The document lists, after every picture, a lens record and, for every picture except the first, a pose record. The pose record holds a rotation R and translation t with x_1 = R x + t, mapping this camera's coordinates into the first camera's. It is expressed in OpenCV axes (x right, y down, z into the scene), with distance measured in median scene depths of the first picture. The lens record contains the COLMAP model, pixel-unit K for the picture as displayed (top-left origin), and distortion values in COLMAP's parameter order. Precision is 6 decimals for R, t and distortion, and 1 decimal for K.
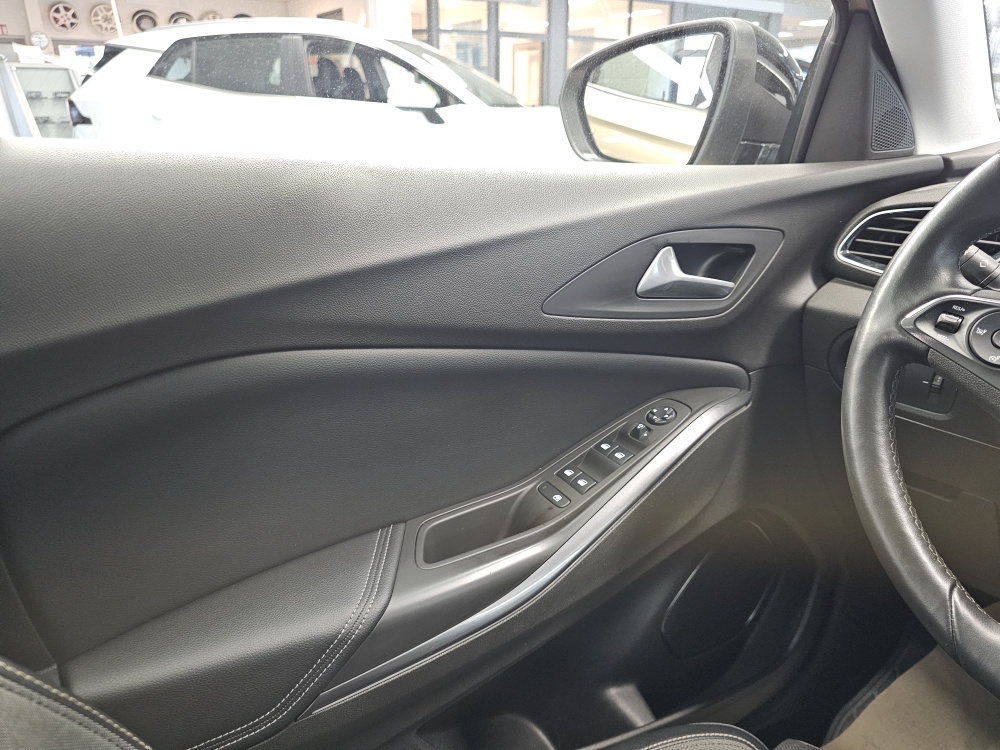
lens RADIAL K [[686.2, 0, 527.1], [0, 686.2, 368.6], [0, 0, 1]] dist [0.058643, -0.063230]
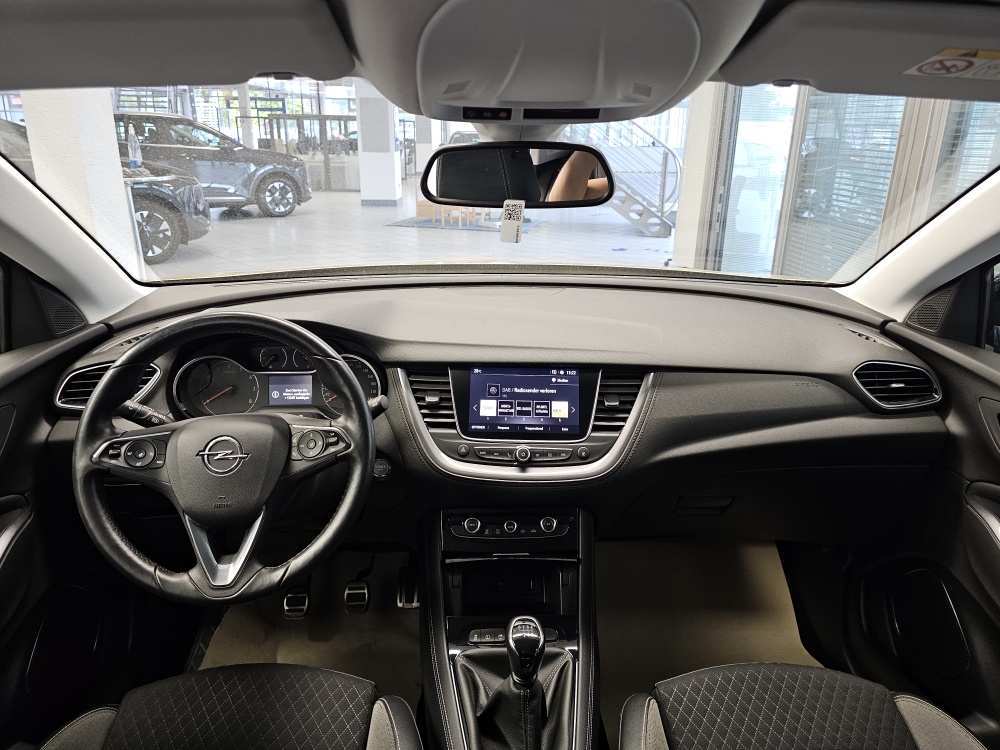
lens RADIAL K [[686.2, 0, 507.8], [0, 686.2, 359.0], [0, 0, 1]] dist [0.058643, -0.063230]
pose [[0.572477, -0.269314, 0.774429, -0.167896], [0.296363, 0.948625, 0.110813, -0.139030], [-0.764486, 0.166075, 0.622881, -0.809704]]
